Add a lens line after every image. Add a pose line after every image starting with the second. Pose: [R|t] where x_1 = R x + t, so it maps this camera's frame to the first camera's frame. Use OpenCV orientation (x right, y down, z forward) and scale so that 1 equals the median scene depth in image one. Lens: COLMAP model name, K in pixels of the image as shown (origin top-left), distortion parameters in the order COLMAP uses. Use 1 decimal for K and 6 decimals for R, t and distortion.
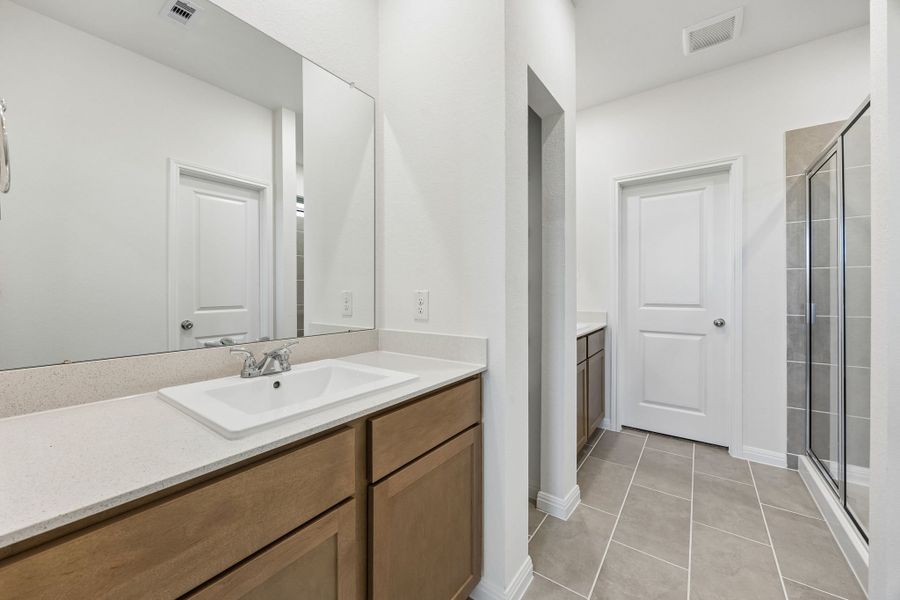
lens RADIAL K [[349.5, 0, 448.8], [0, 349.5, 302.0], [0, 0, 1]] dist [0.002633, 0.000125]
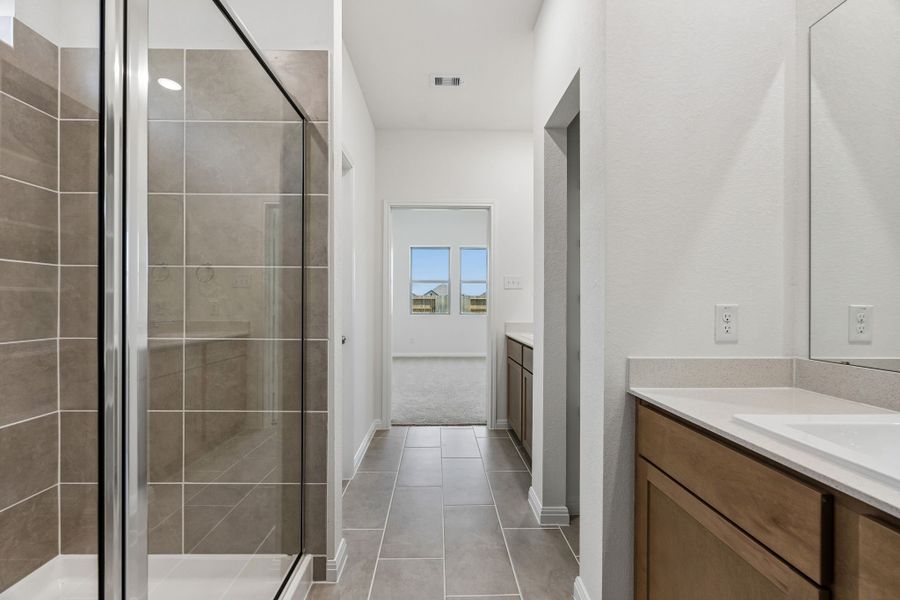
lens RADIAL K [[349.5, 0, 448.8], [0, 349.5, 302.0], [0, 0, 1]] dist [0.002633, 0.000125]
pose [[-0.793663, -0.005871, -0.608329, 0.911803], [-0.008581, 0.999962, 0.001545, -0.039094], [0.608297, 0.006446, -0.793684, 1.267454]]
